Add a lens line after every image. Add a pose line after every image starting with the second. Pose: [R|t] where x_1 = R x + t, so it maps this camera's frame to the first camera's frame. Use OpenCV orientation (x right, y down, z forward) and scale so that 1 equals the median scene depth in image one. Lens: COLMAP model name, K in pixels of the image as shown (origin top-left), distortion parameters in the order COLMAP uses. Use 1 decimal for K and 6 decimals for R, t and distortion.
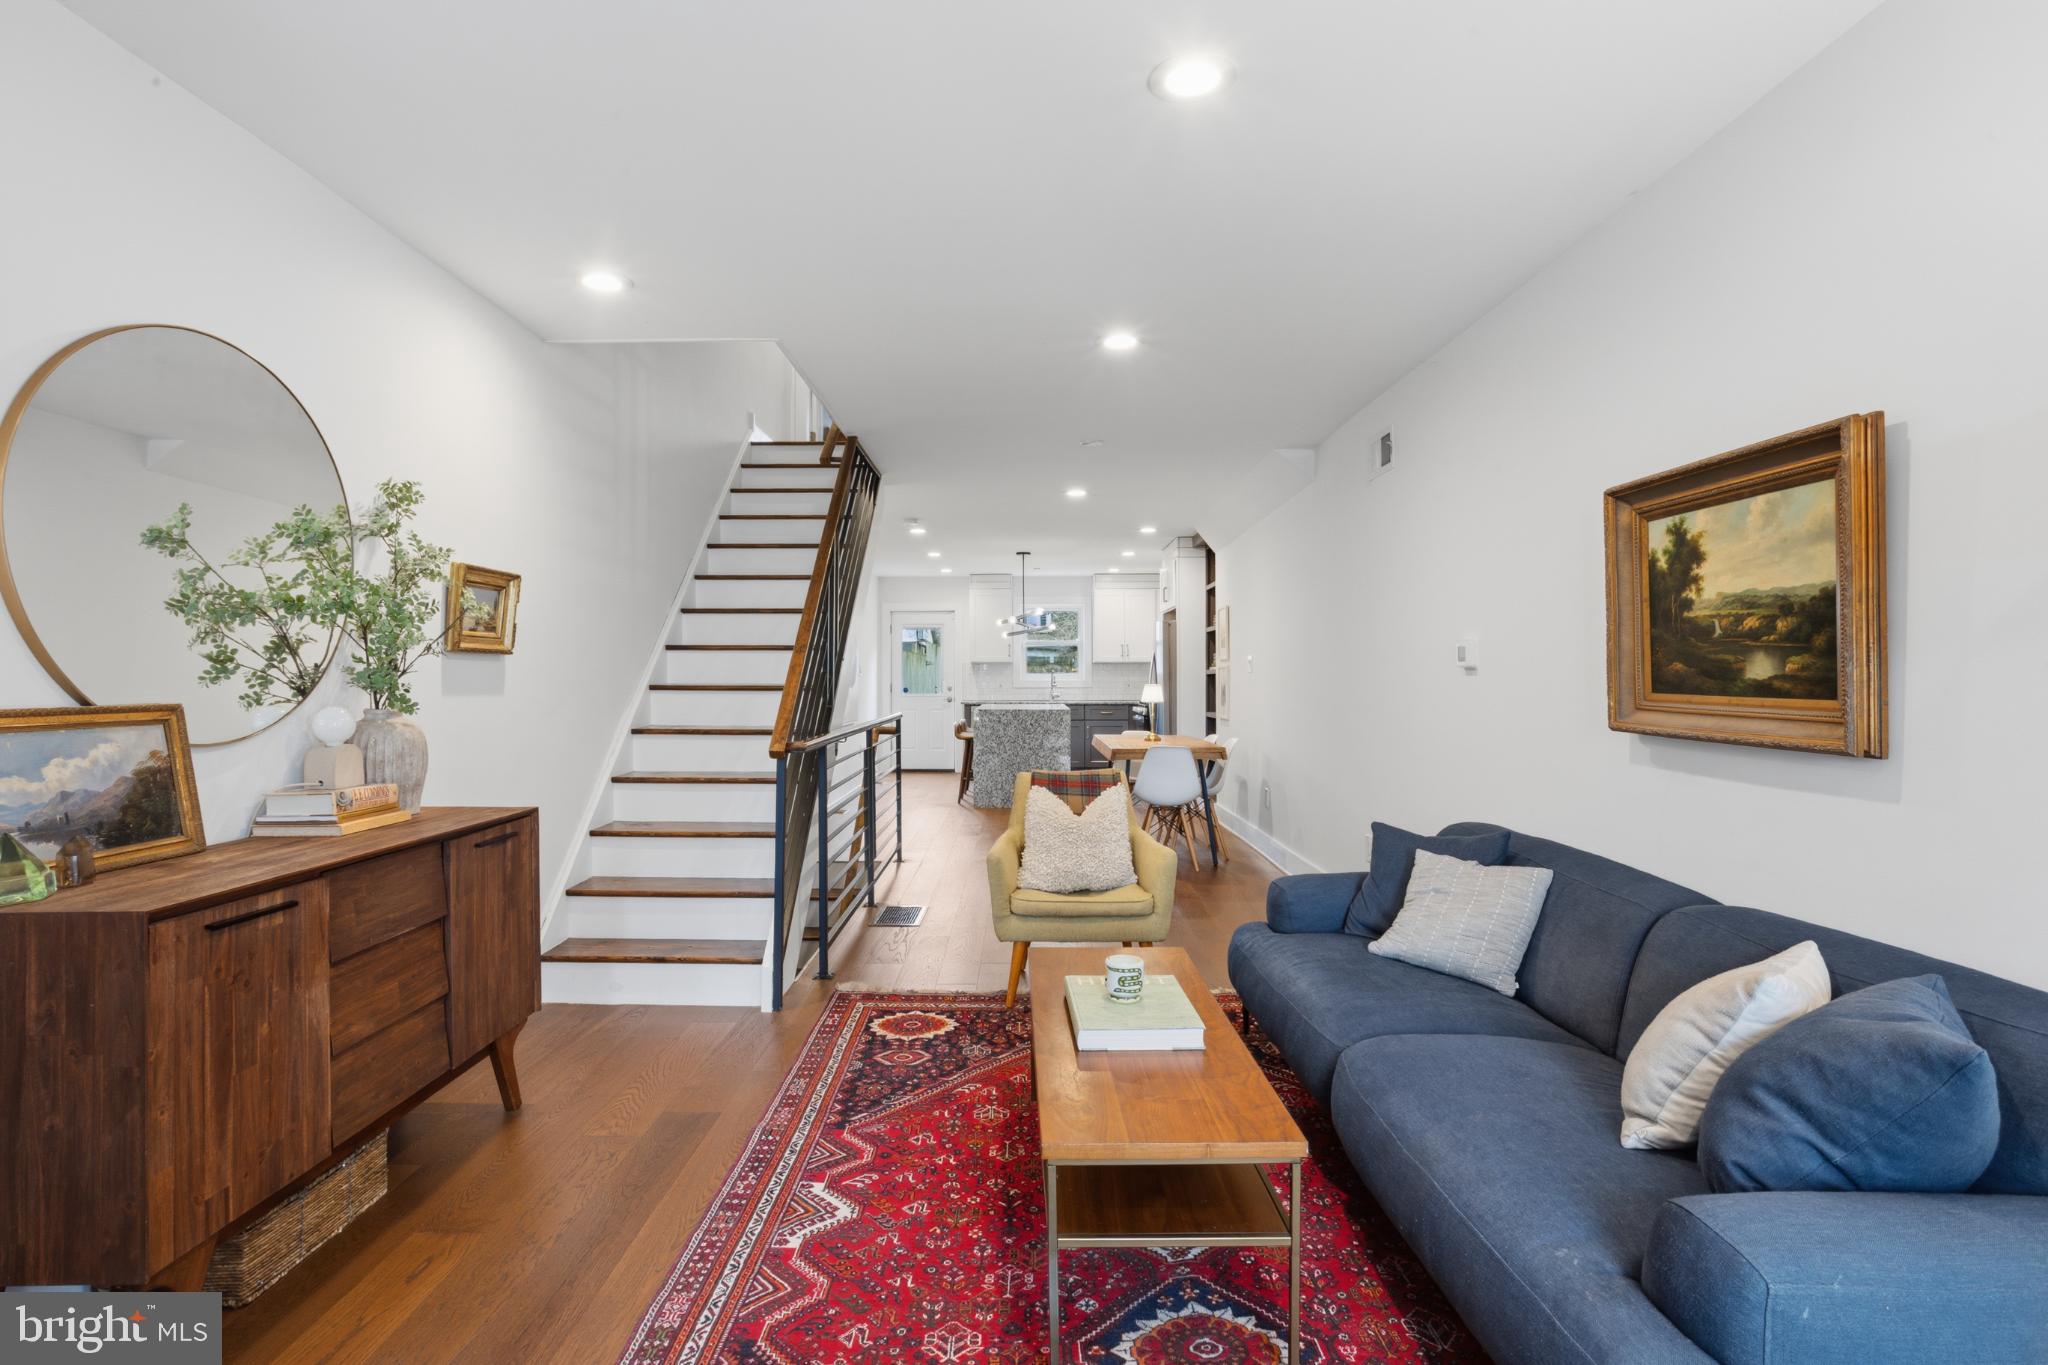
lens RADIAL K [[1005.8, 0, 1014.7], [0, 1005.8, 679.0], [0, 0, 1]] dist [-0.049726, 0.031262]
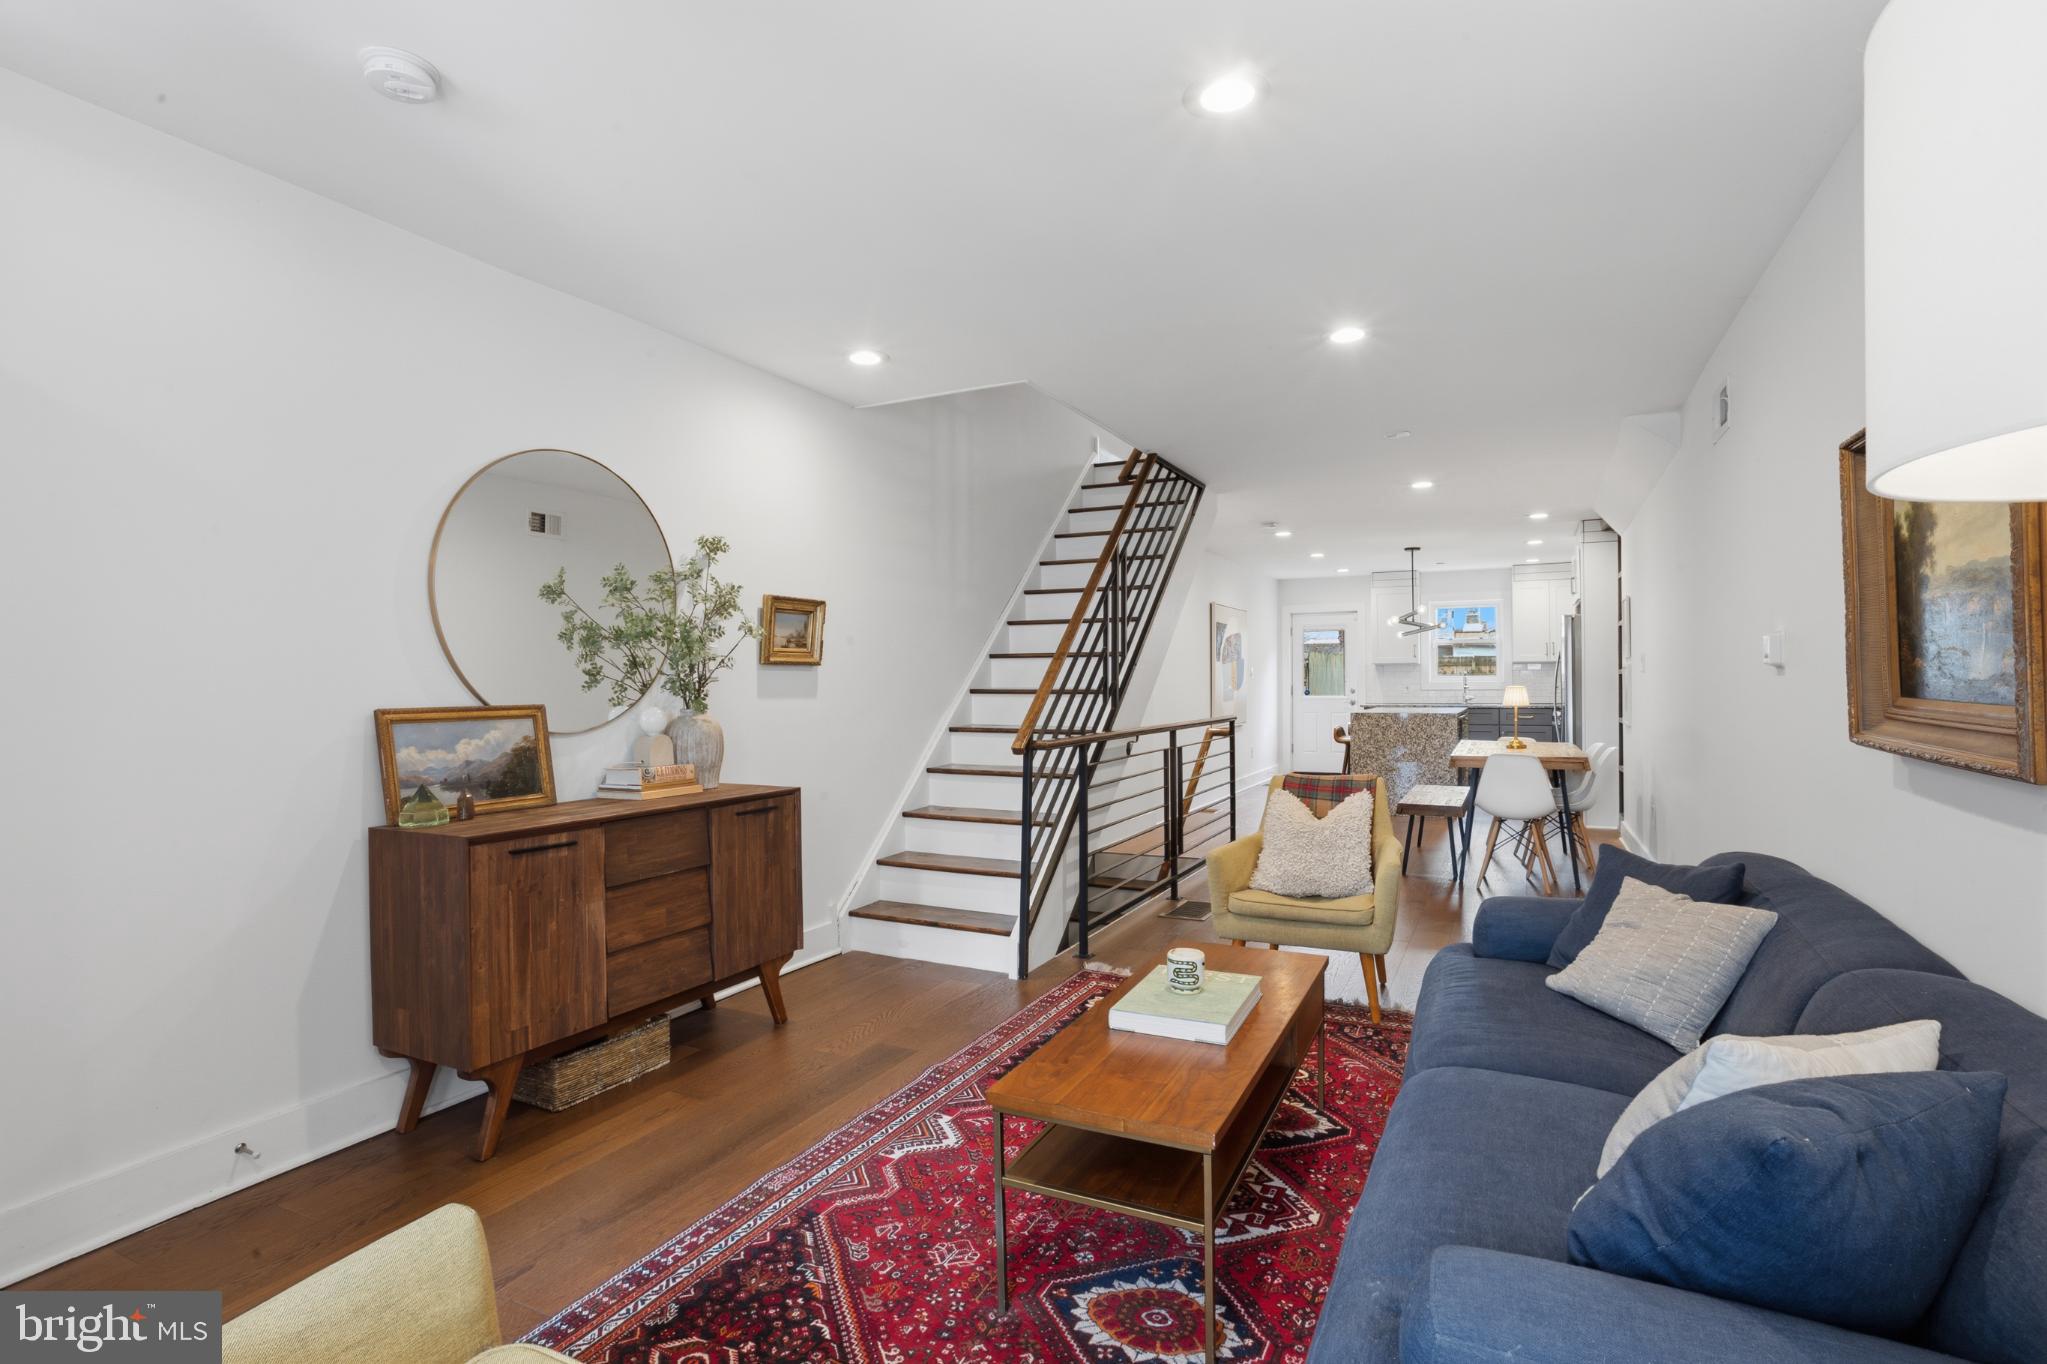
lens RADIAL K [[994.2, 0, 1017.2], [0, 994.2, 681.2], [0, 0, 1]] dist [-0.052990, 0.029861]
pose [[0.894495, -0.006536, -0.447029, 0.395763], [0.006620, 0.999977, -0.001374, -0.002477], [0.447028, -0.001730, 0.894518, 0.000548]]
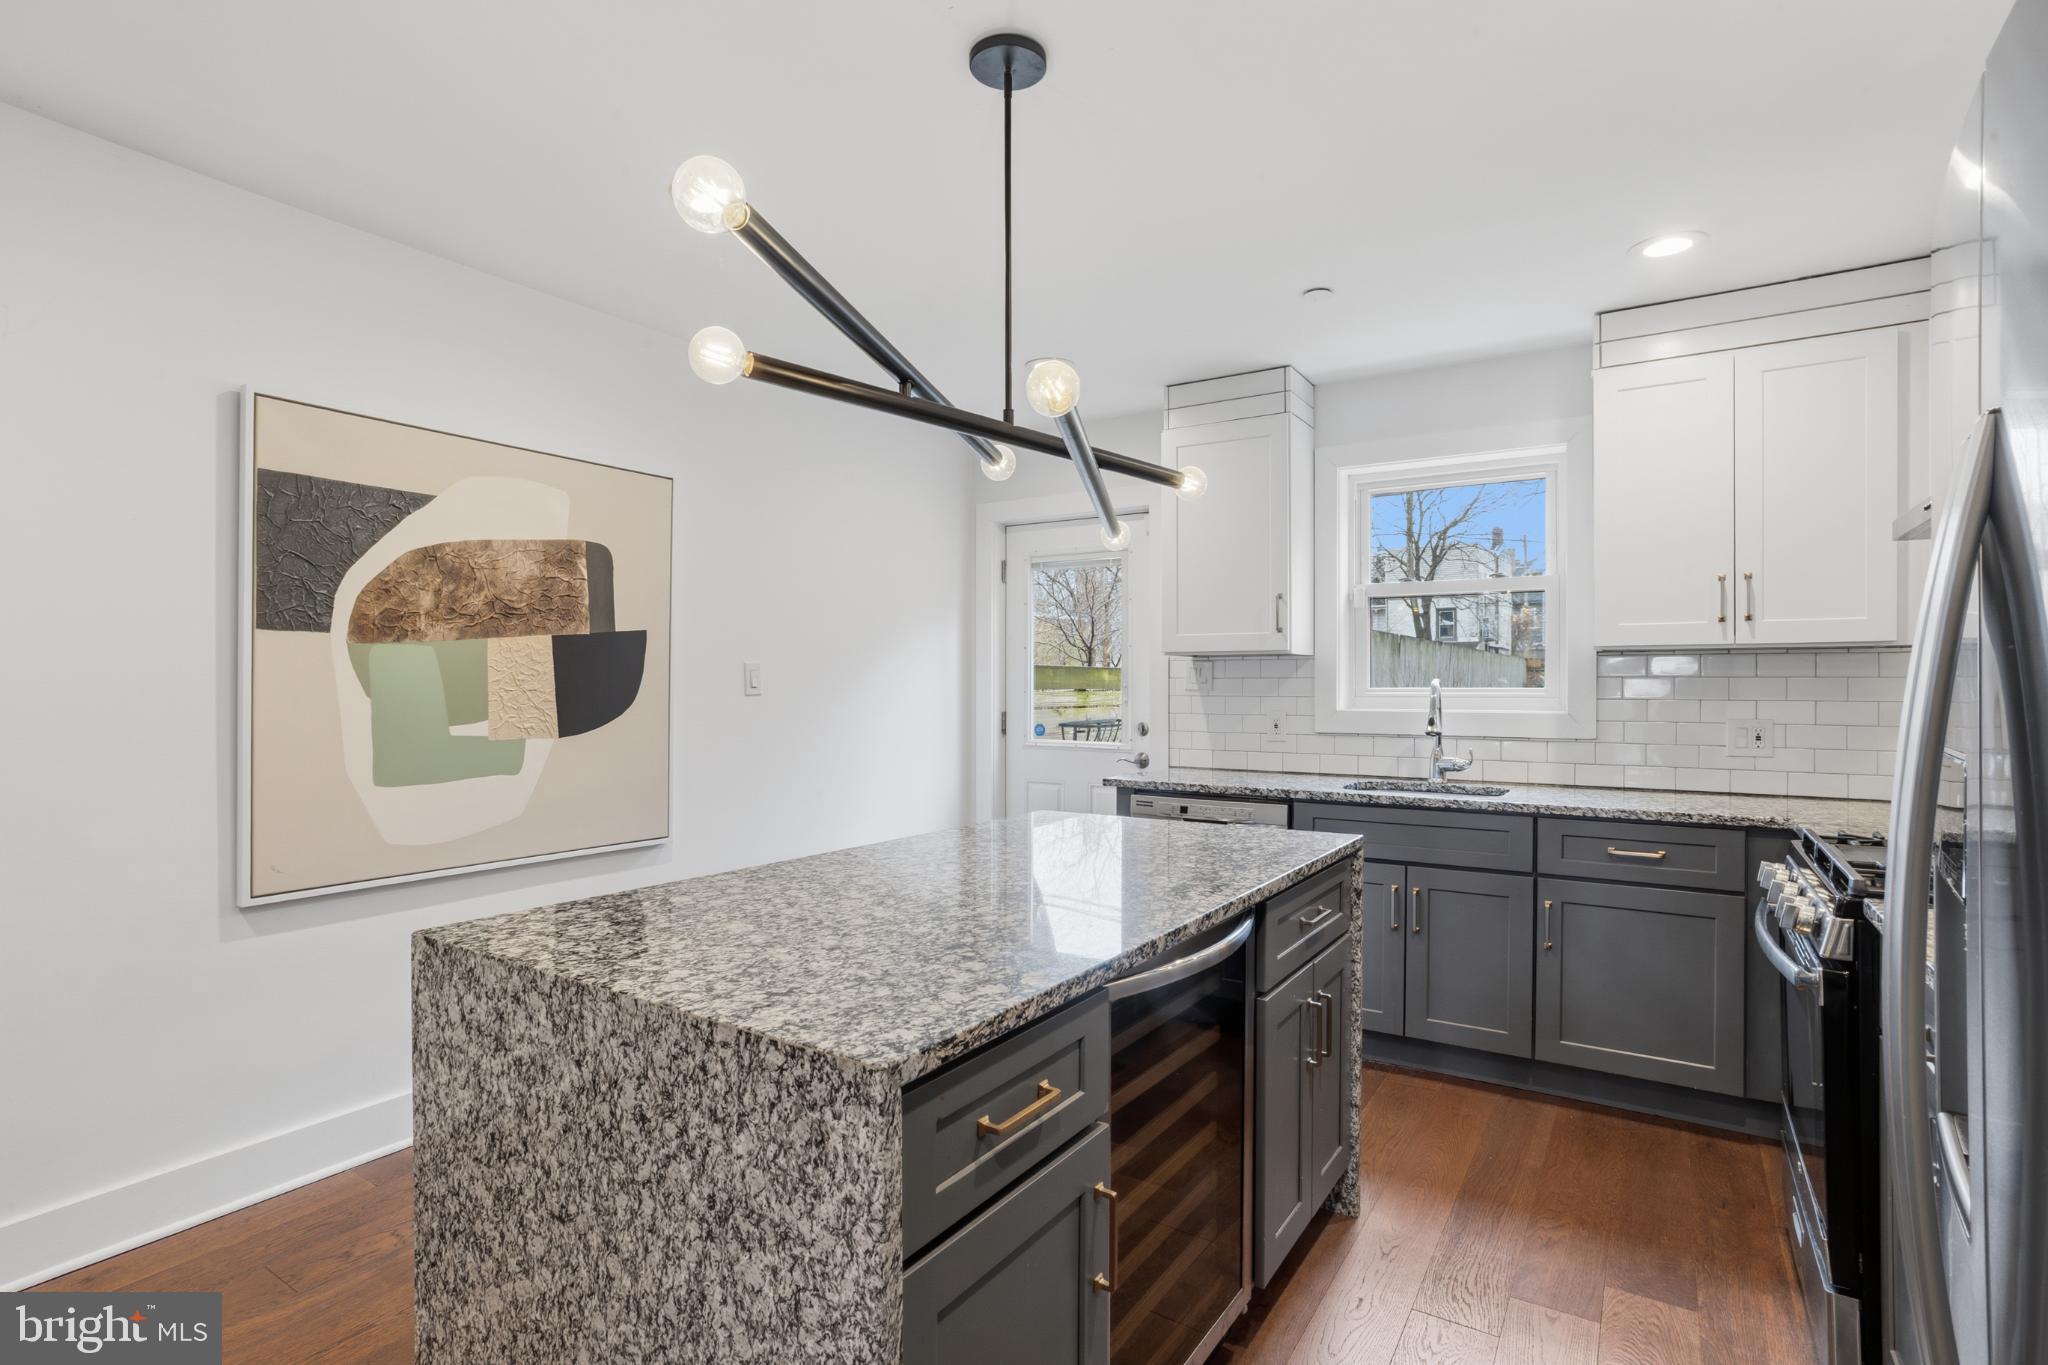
lens RADIAL K [[1005.8, 0, 1014.7], [0, 1005.8, 679.0], [0, 0, 1]] dist [-0.049726, 0.031262]
pose [[0.841831, -0.000155, -0.539742, 0.491378], [-0.003400, 0.999979, -0.005591, -0.032681], [0.539731, 0.006542, 0.841812, 3.679032]]
